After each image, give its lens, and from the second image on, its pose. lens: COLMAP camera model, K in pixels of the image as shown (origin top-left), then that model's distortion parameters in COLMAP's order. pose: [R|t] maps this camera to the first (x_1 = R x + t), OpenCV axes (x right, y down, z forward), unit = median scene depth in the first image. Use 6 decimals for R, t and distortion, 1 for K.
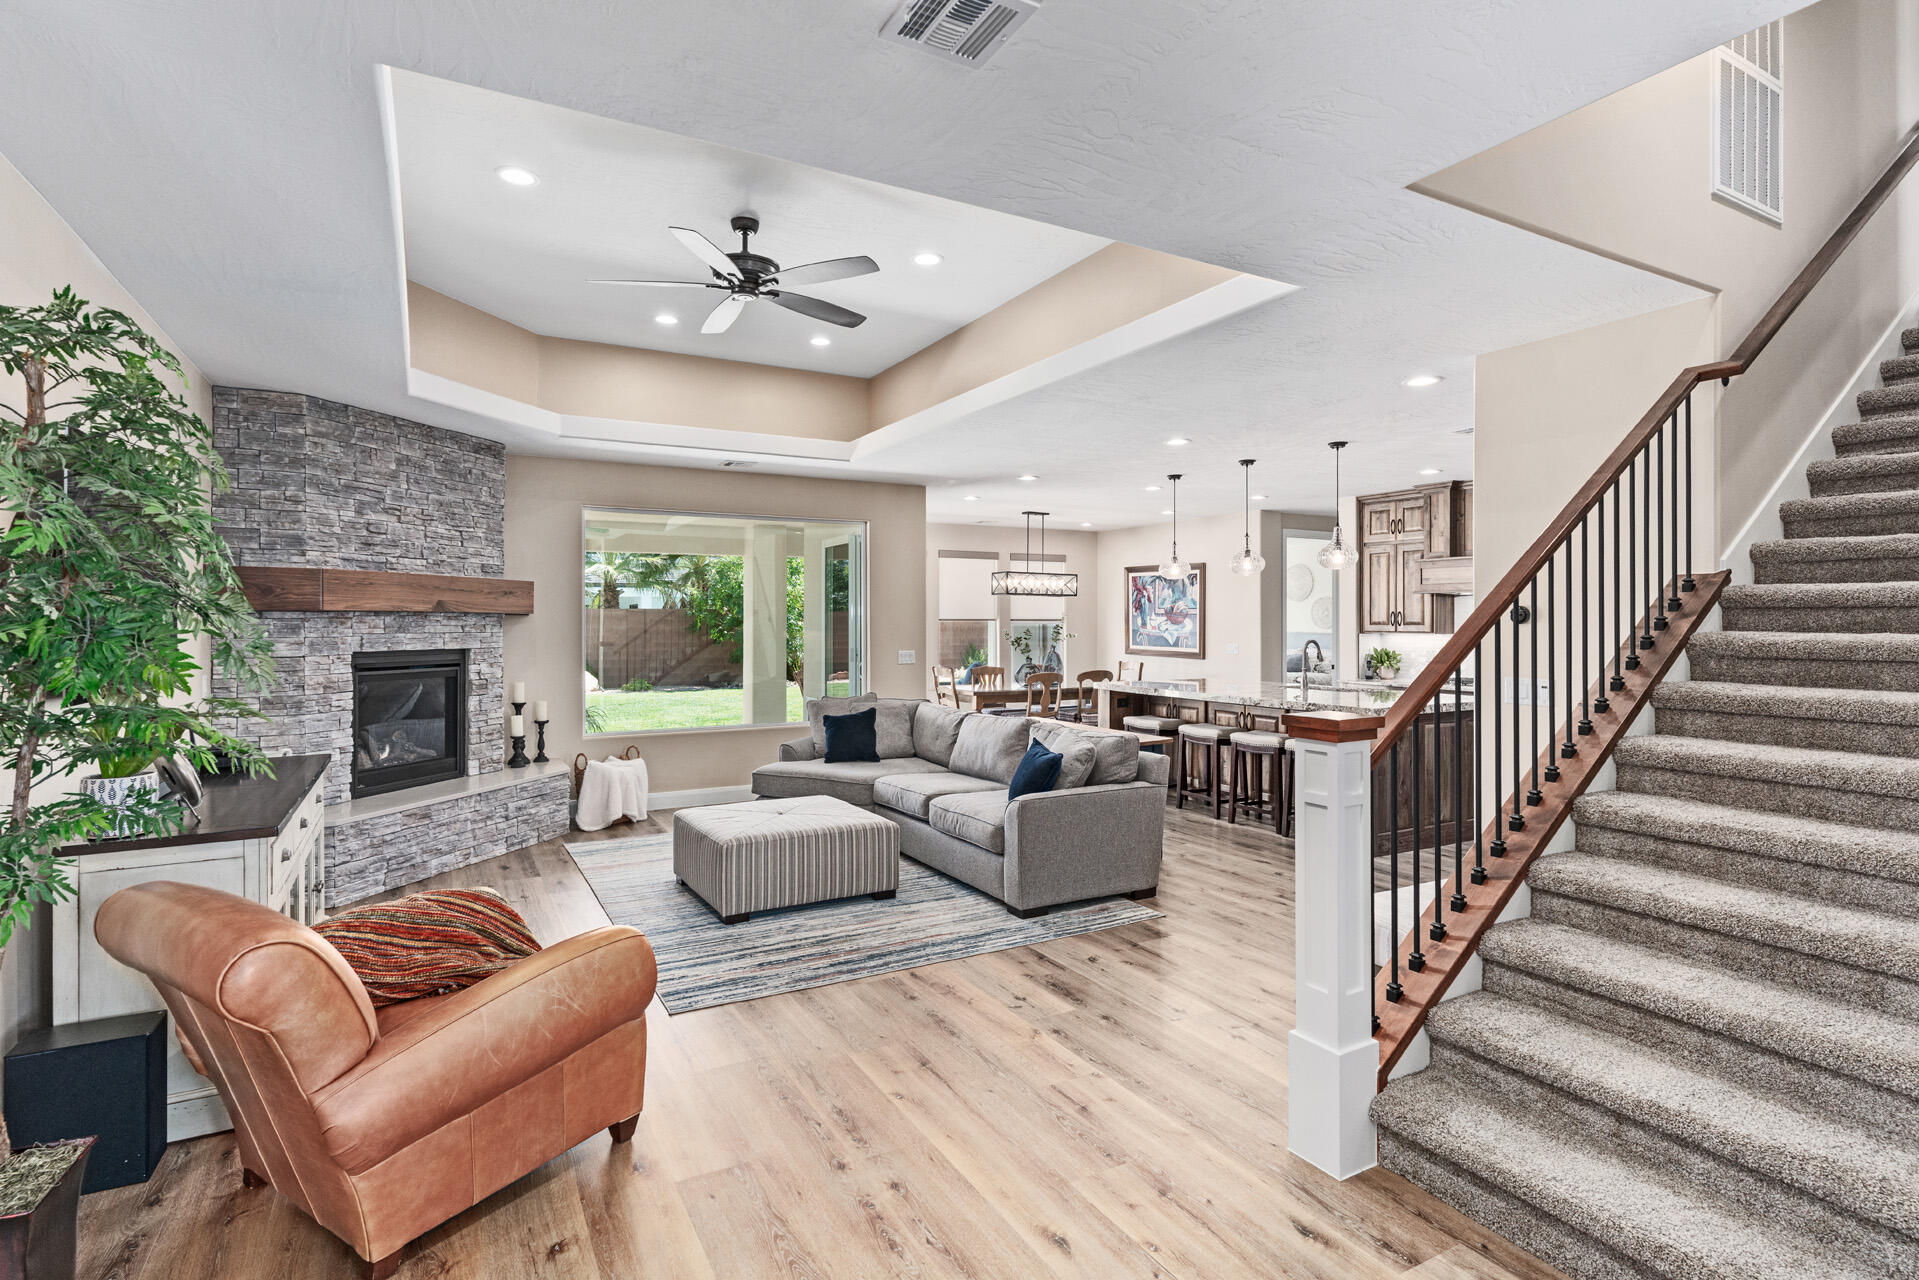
lens RADIAL K [[936.6, 0, 941.6], [0, 936.6, 611.3], [0, 0, 1]] dist [0.003594, 0.002970]
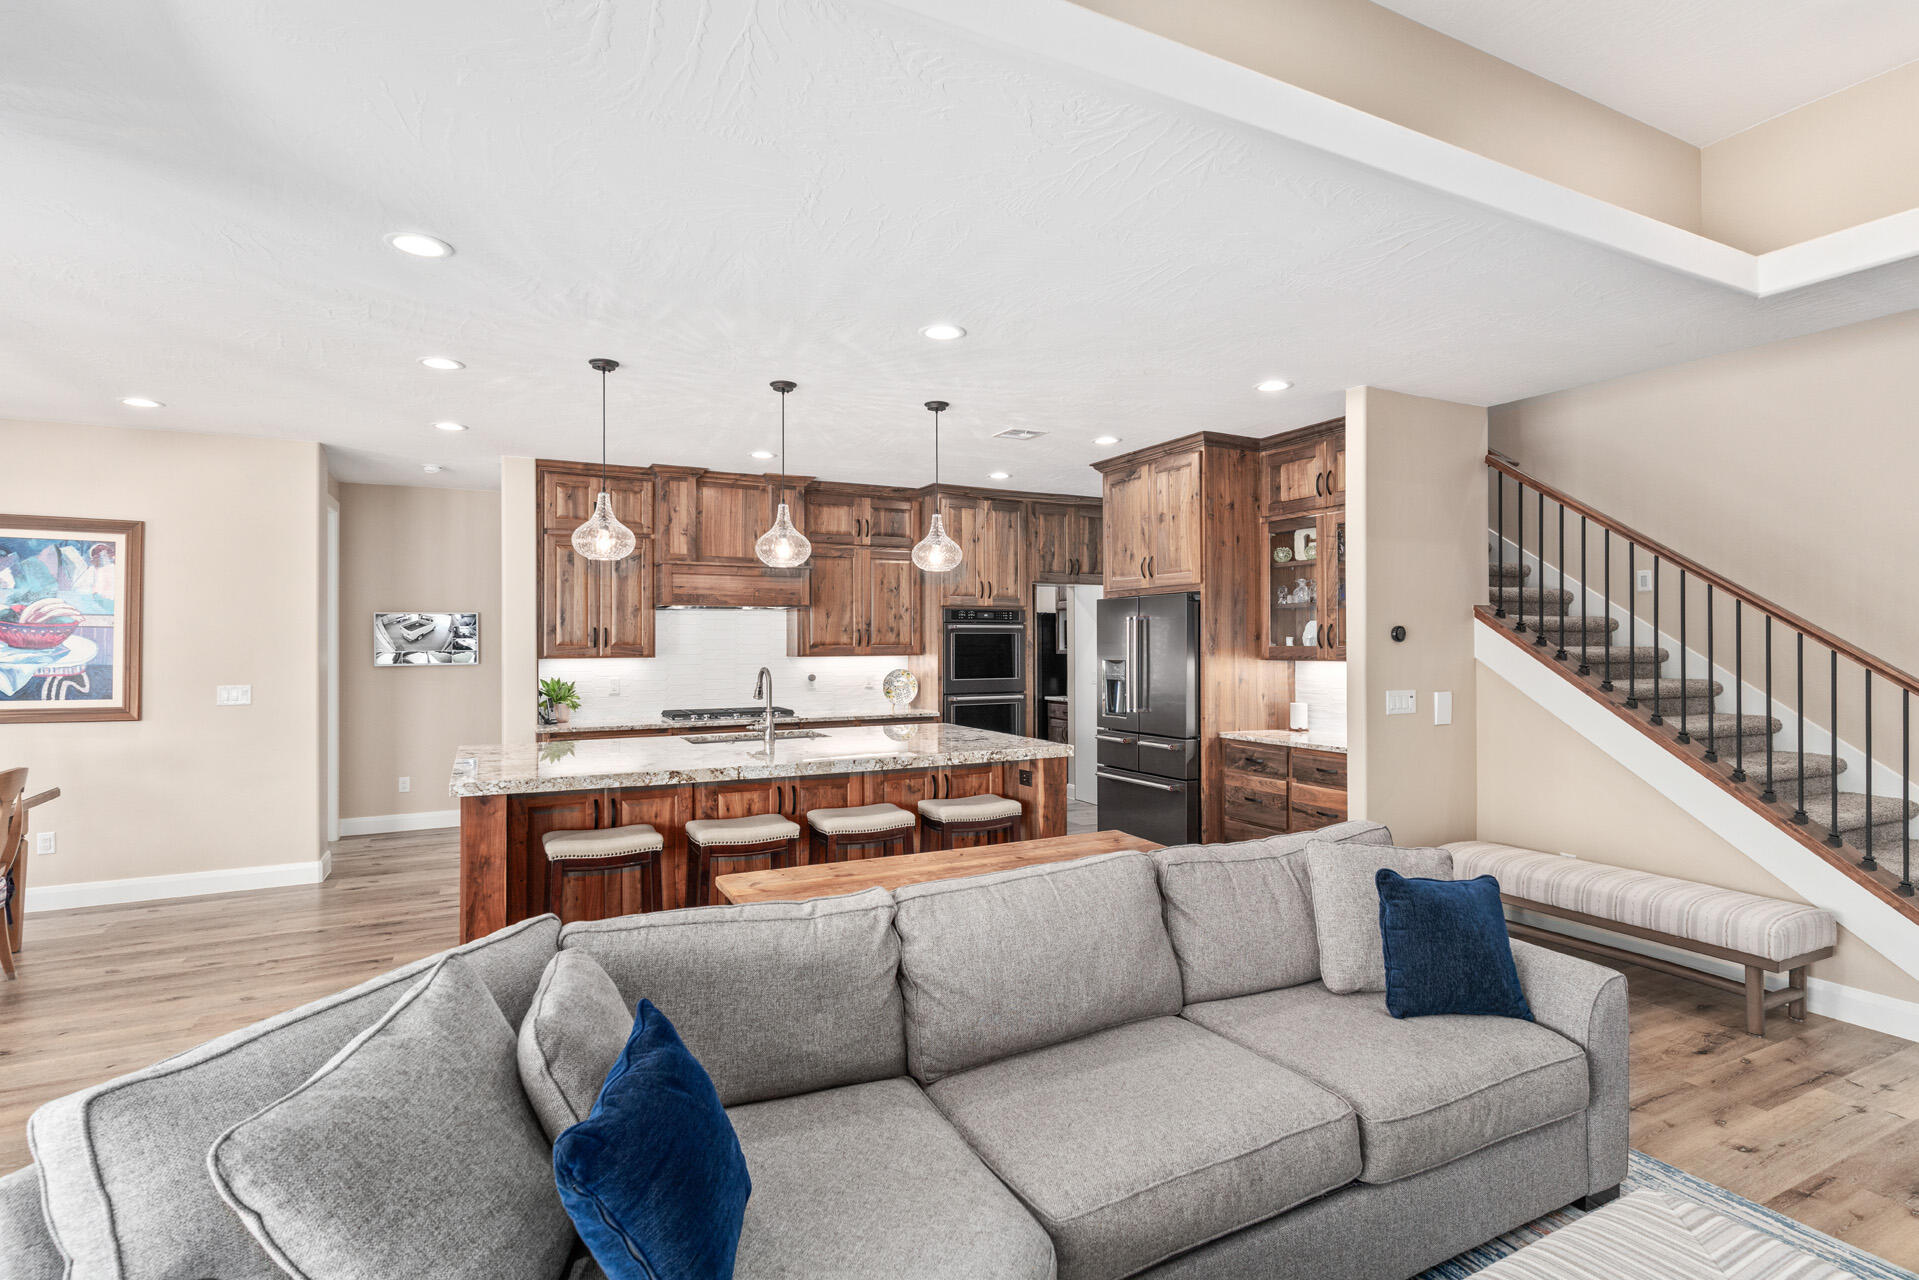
lens RADIAL K [[936.6, 0, 959.0], [0, 936.6, 628.9], [0, 0, 1]] dist [0.003594, 0.002970]
pose [[0.027756, 0.012471, 0.999537, -0.252962], [-0.008237, 0.999891, -0.012246, 0.008141], [-0.999581, -0.007893, 0.027856, 0.742272]]
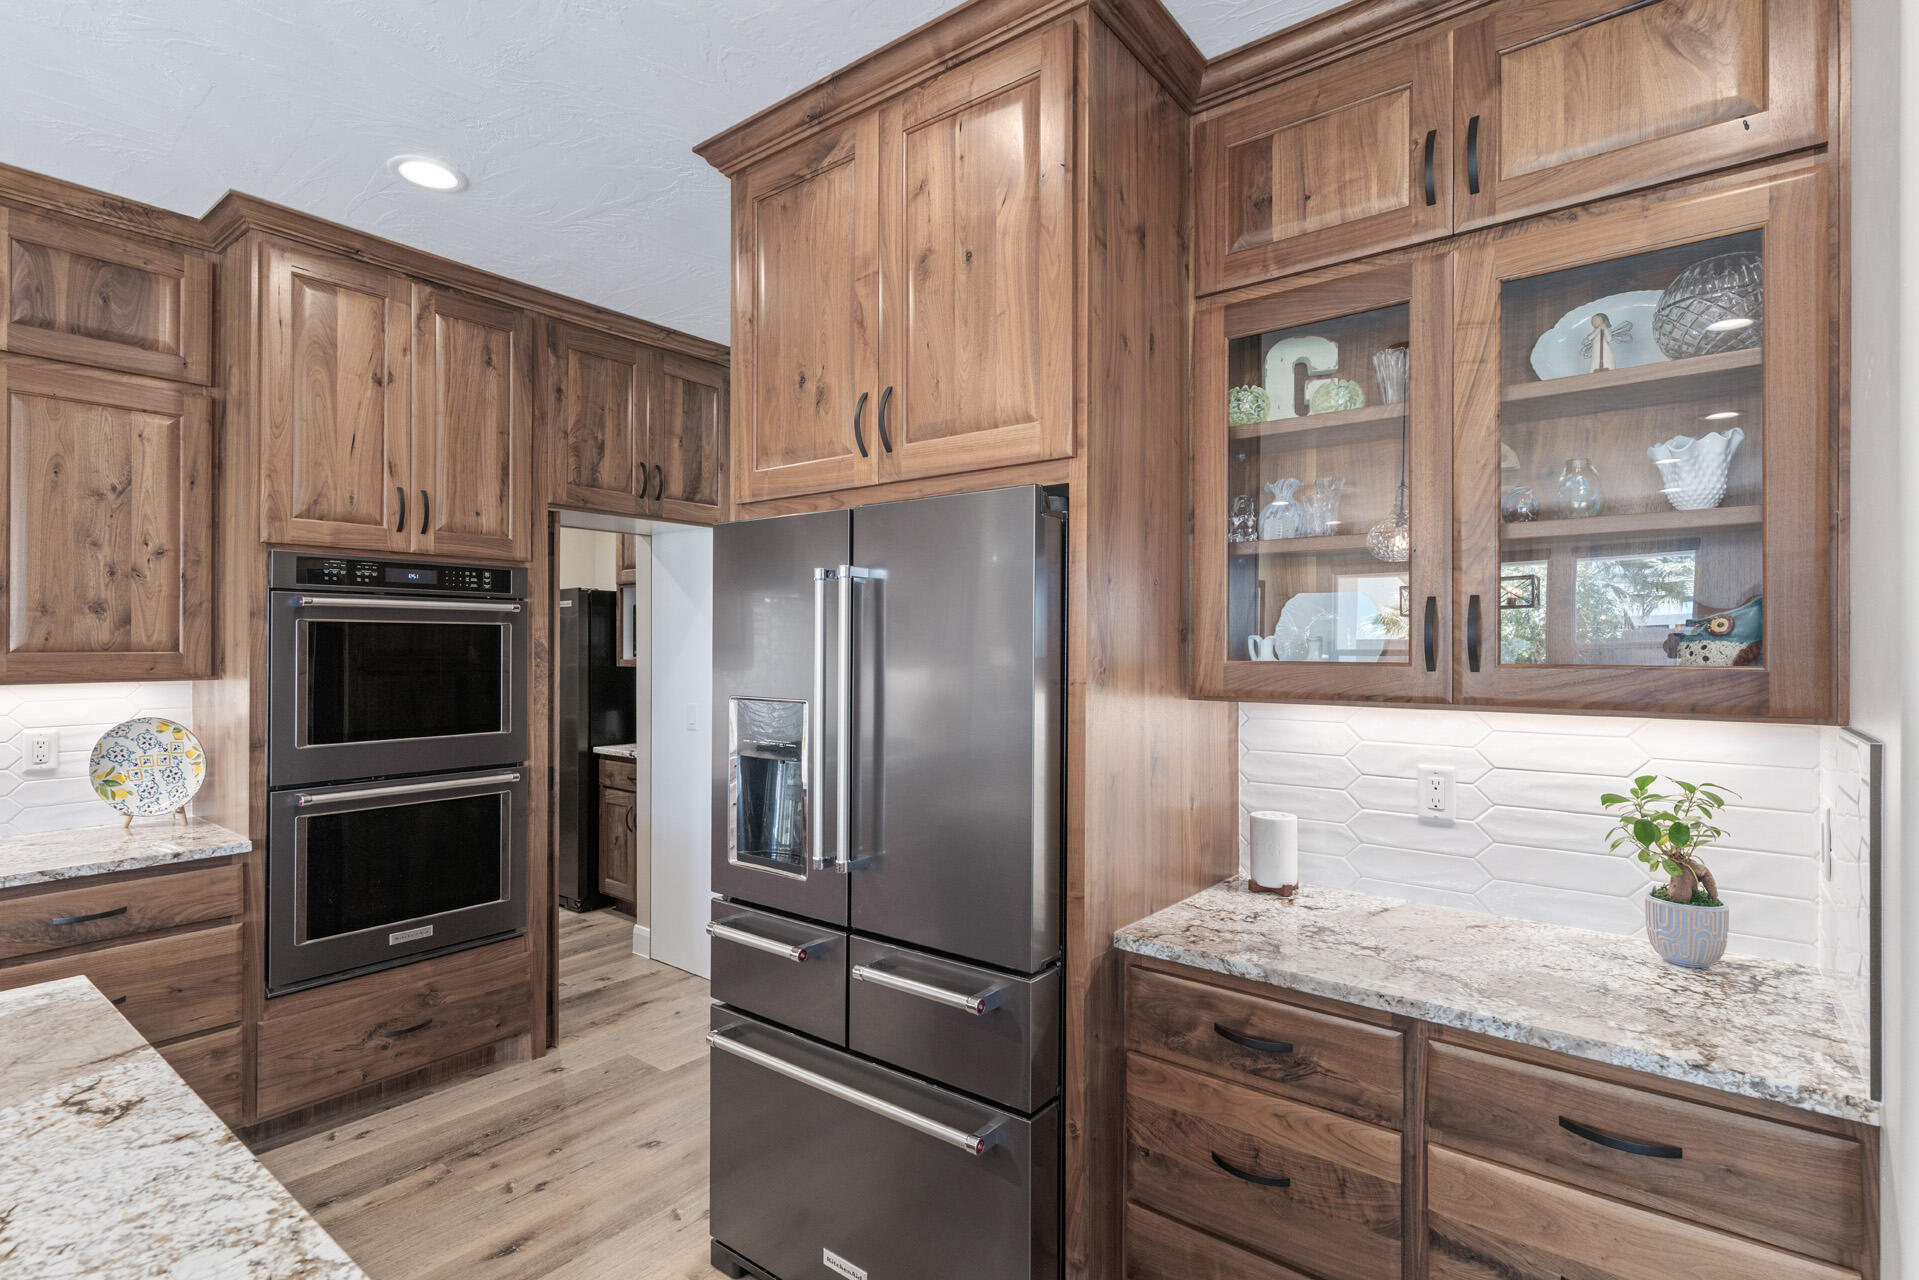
lens RADIAL K [[936.6, 0, 949.7], [0, 936.6, 638.7], [0, 0, 1]] dist [0.003594, 0.002970]
pose [[-0.387652, 0.001496, 0.921805, 0.244200], [-0.012696, 0.999895, -0.006962, 0.007257], [-0.921718, -0.014402, -0.387592, 0.691766]]
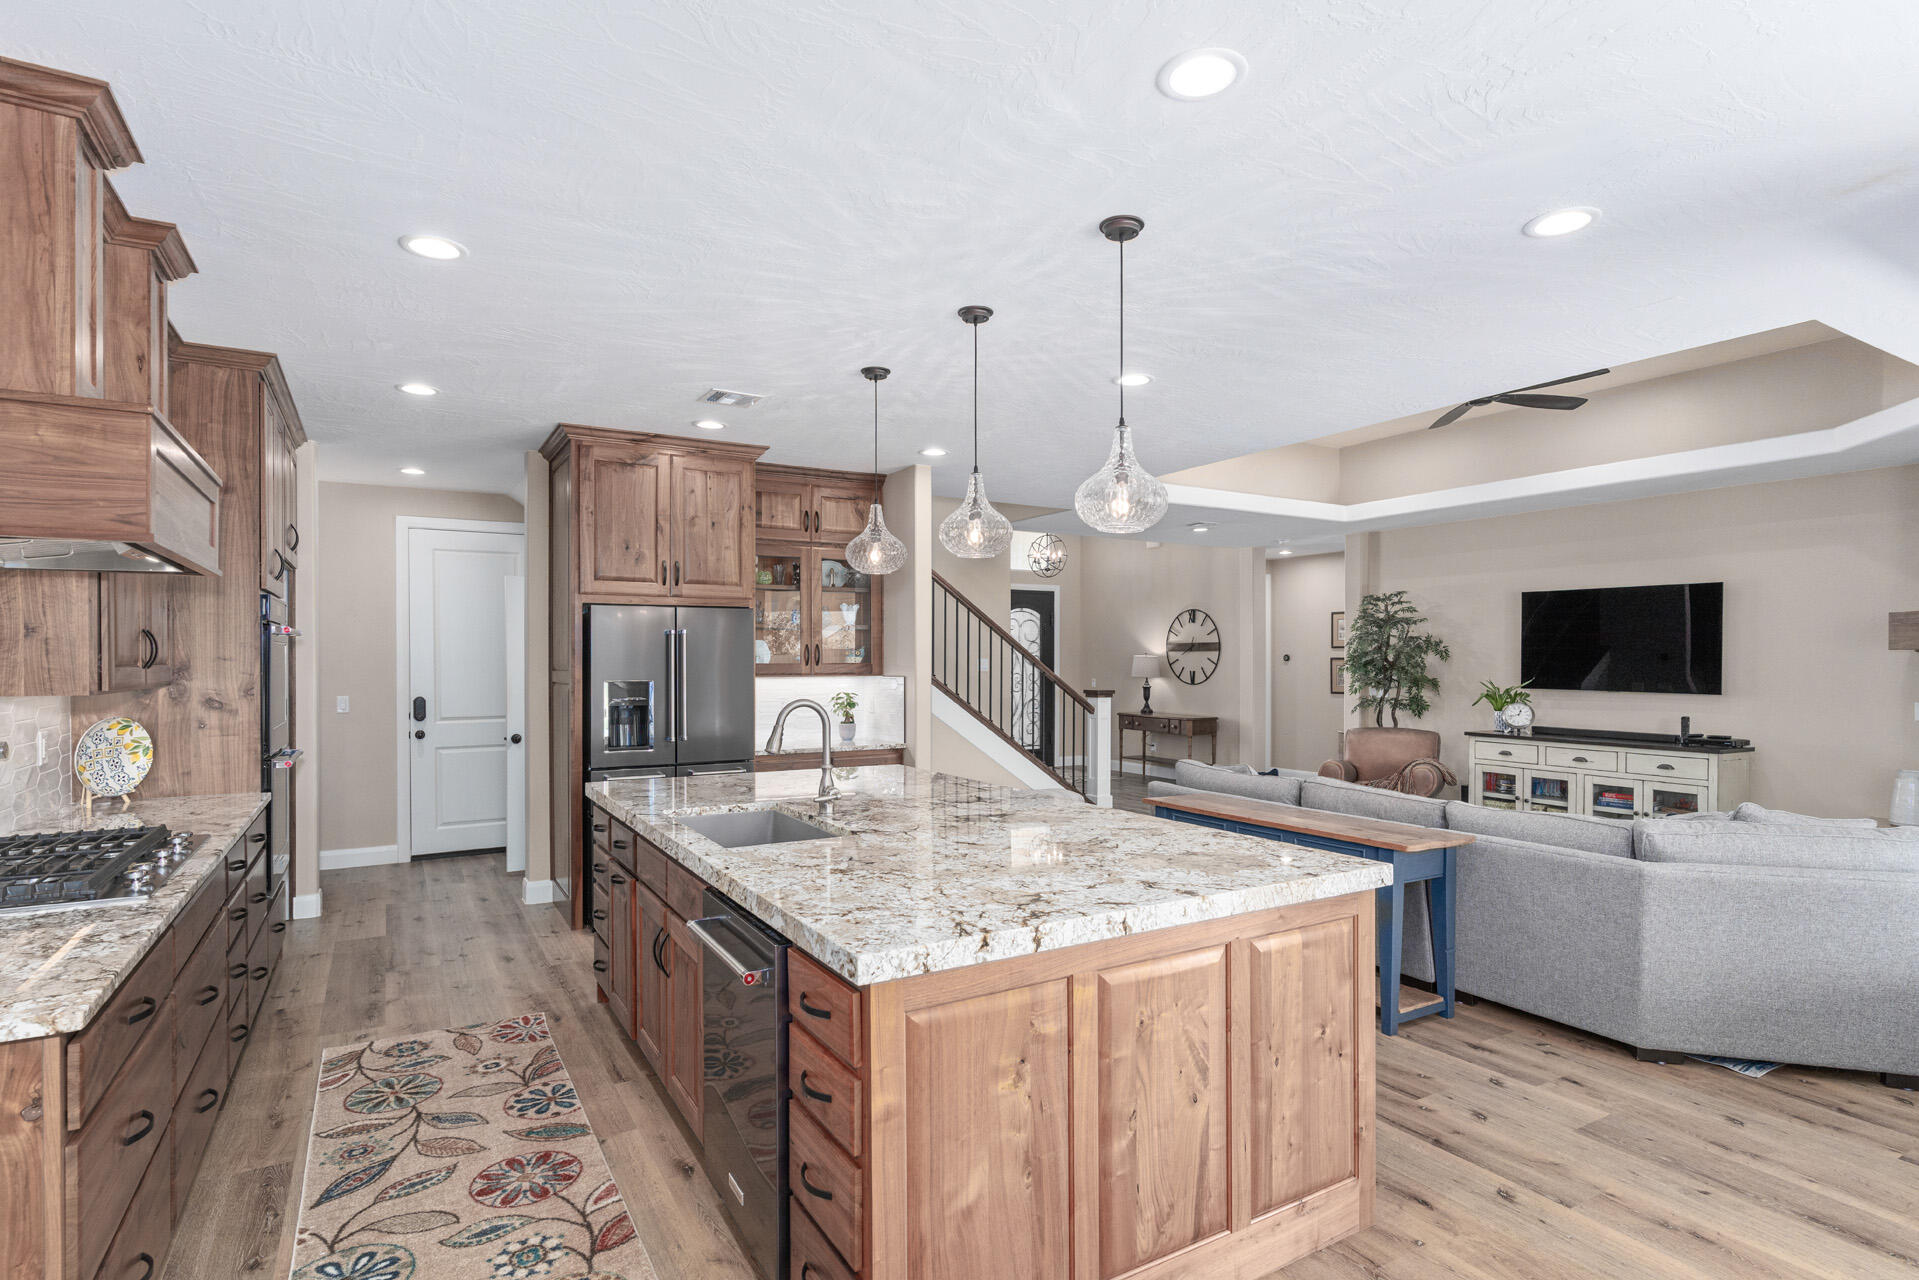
lens RADIAL K [[959.3, 0, 949.4], [0, 959.3, 661.0], [0, 0, 1]] dist [-0.001951, 0.001885]
pose [[-0.999652, -0.000906, -0.026371, 0.302990], [-0.000653, 0.999954, -0.009591, 0.015390], [0.026379, -0.009570, -0.999606, 1.266497]]
